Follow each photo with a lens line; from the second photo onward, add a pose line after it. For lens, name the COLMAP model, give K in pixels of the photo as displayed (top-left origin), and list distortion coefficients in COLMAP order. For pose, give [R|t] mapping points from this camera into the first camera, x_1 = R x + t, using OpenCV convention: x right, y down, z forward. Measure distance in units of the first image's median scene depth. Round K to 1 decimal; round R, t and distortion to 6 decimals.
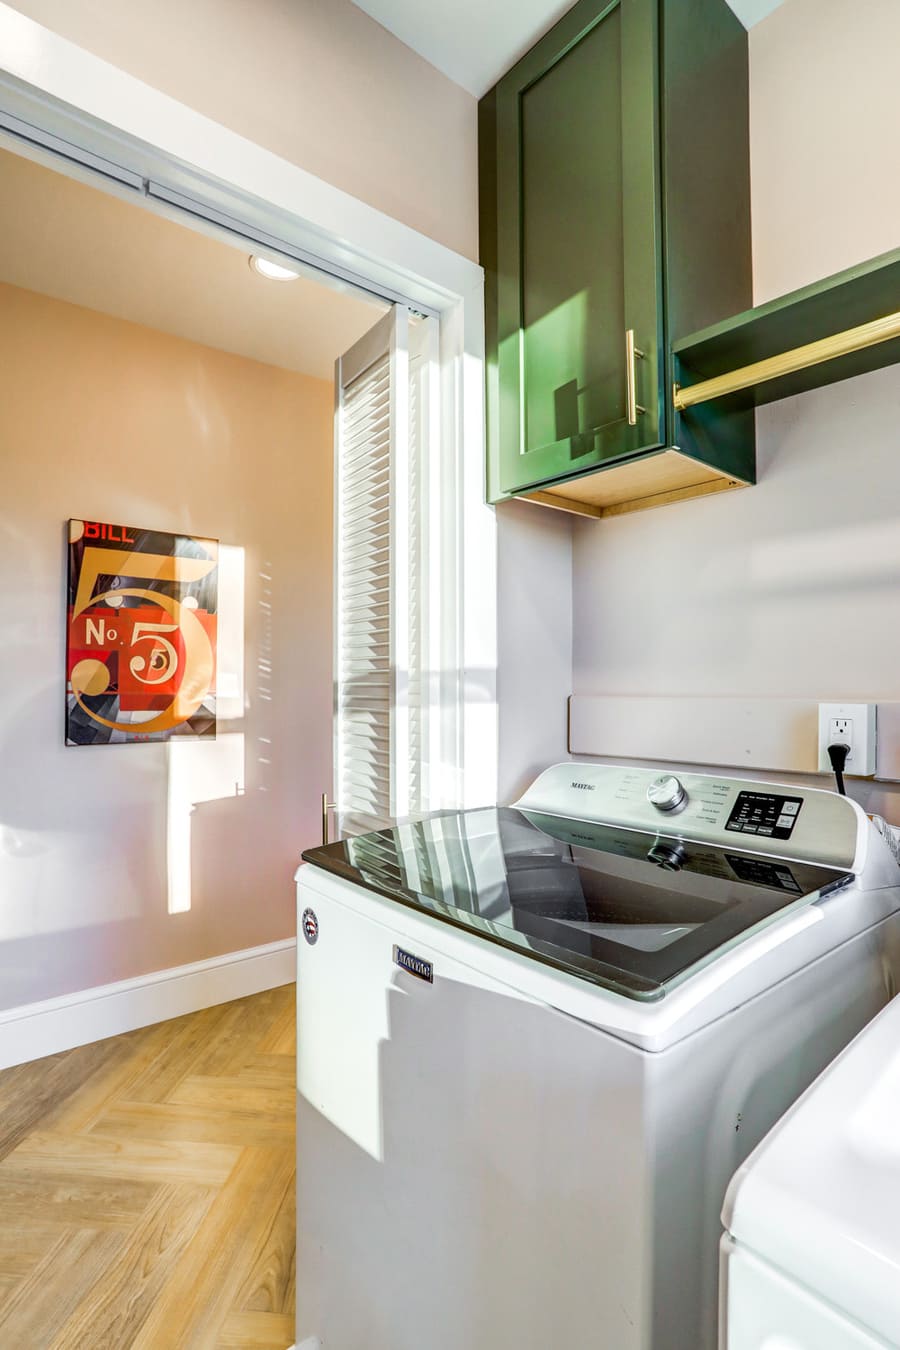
lens RADIAL K [[681.1, 0, 468.7], [0, 681.1, 683.6], [0, 0, 1]] dist [-0.005112, -0.000023]
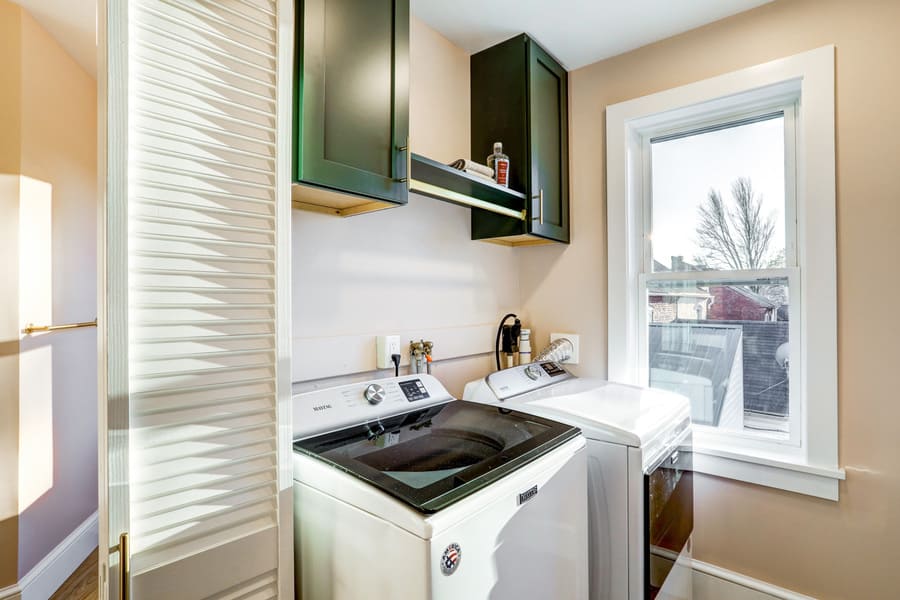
lens RADIAL K [[454.1, 0, 450.0], [0, 454.1, 300.0], [0, 0, 1]] dist [-0.005112, -0.000023]
pose [[-0.170201, 0.006434, 0.985388, -1.001483], [-0.006187, 0.999952, -0.007598, -0.080935], [-0.985390, -0.007390, -0.170153, 1.139343]]
